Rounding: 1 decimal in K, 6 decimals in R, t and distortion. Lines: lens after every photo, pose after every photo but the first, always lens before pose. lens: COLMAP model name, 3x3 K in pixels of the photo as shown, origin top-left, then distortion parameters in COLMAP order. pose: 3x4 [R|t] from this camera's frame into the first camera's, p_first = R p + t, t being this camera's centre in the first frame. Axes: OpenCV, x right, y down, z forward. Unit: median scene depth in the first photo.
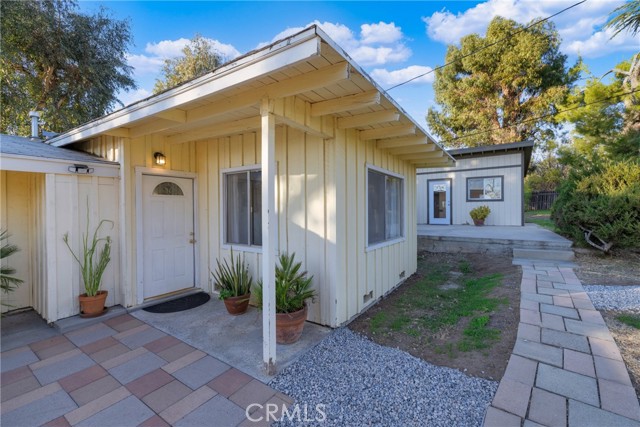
lens RADIAL K [[268.7, 0, 321.0], [0, 268.7, 210.7], [0, 0, 1]] dist [0.000937, 0.000330]
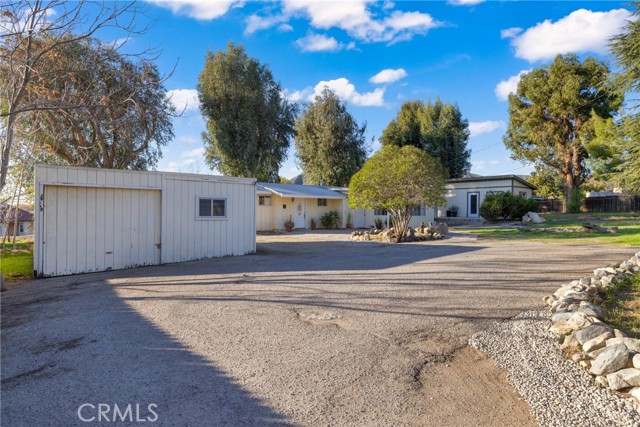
lens RADIAL K [[365.5, 0, 325.5], [0, 365.5, 208.9], [0, 0, 1]] dist [0.004015, -0.001175]
pose [[0.962838, 0.013425, -0.269747, 0.114697], [-0.015813, 0.999853, -0.006683, 0.022015], [0.269617, 0.010700, 0.962908, -1.226849]]
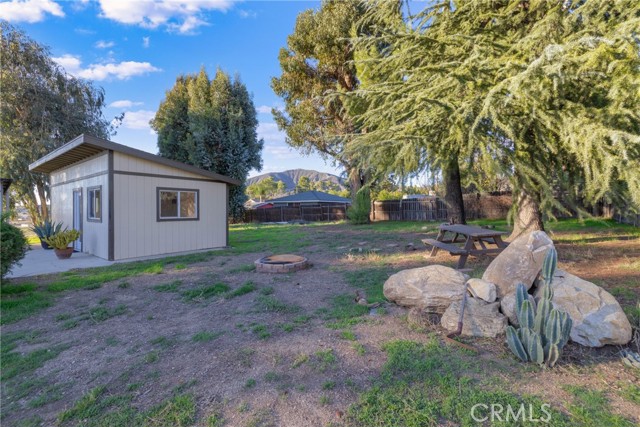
lens RADIAL K [[275.6, 0, 320.8], [0, 275.6, 209.4], [0, 0, 1]] dist [0.000845, 0.000078]
pose [[0.999088, 0.007834, -0.041984, 0.866565], [-0.008156, 0.999939, -0.007498, -0.048138], [0.041923, 0.007833, 0.999090, 0.202008]]
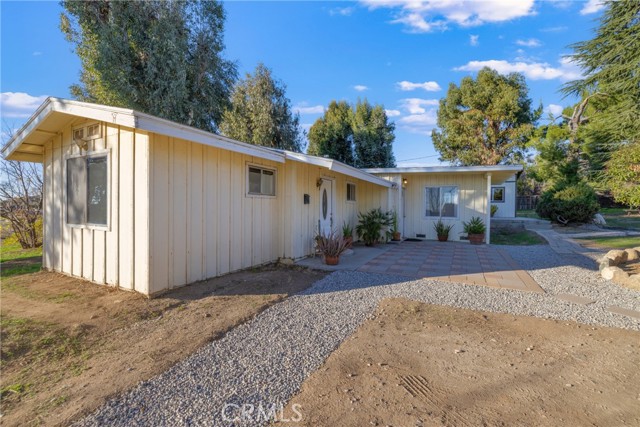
lens RADIAL K [[268.7, 0, 321.0], [0, 268.7, 210.7], [0, 0, 1]] dist [0.000937, 0.000330]
pose [[0.993434, 0.016559, 0.113198, -0.427817], [-0.016730, 0.999860, 0.000558, 0.022980], [-0.113173, -0.002448, 0.993572, -0.350454]]
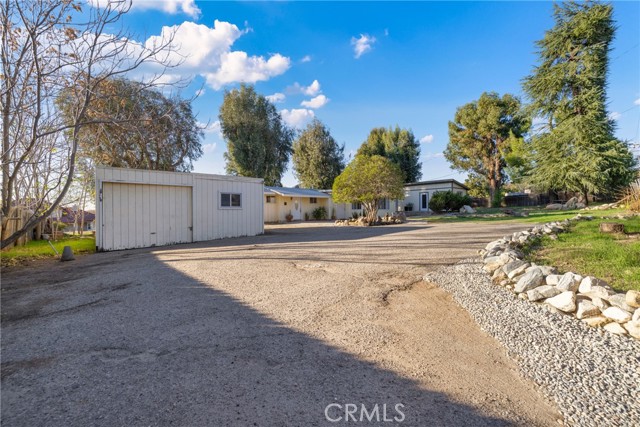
lens RADIAL K [[268.7, 0, 321.0], [0, 268.7, 210.7], [0, 0, 1]] dist [0.000937, 0.000330]
pose [[0.967739, 0.001084, -0.251954, 0.114308], [-0.002078, 0.999991, -0.003680, 0.046949], [0.251948, 0.004085, 0.967732, -1.220086]]
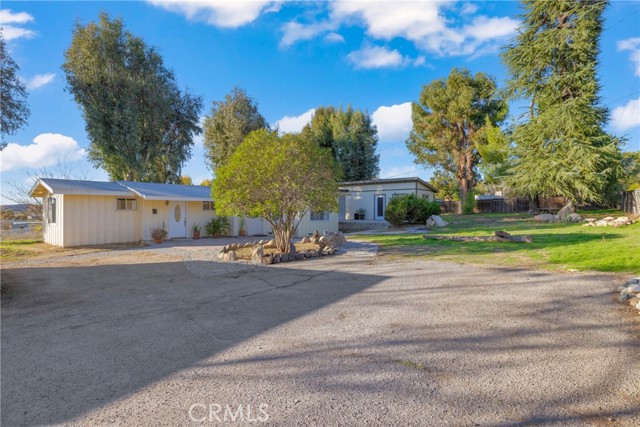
lens RADIAL K [[323.5, 0, 325.4], [0, 323.5, 212.3], [0, 0, 1]] dist [0.001000, 0.000258]
pose [[0.997462, 0.007701, -0.070781, 0.177636], [-0.007795, 0.999969, -0.001057, 0.005658], [0.070771, 0.001606, 0.997491, -0.881496]]
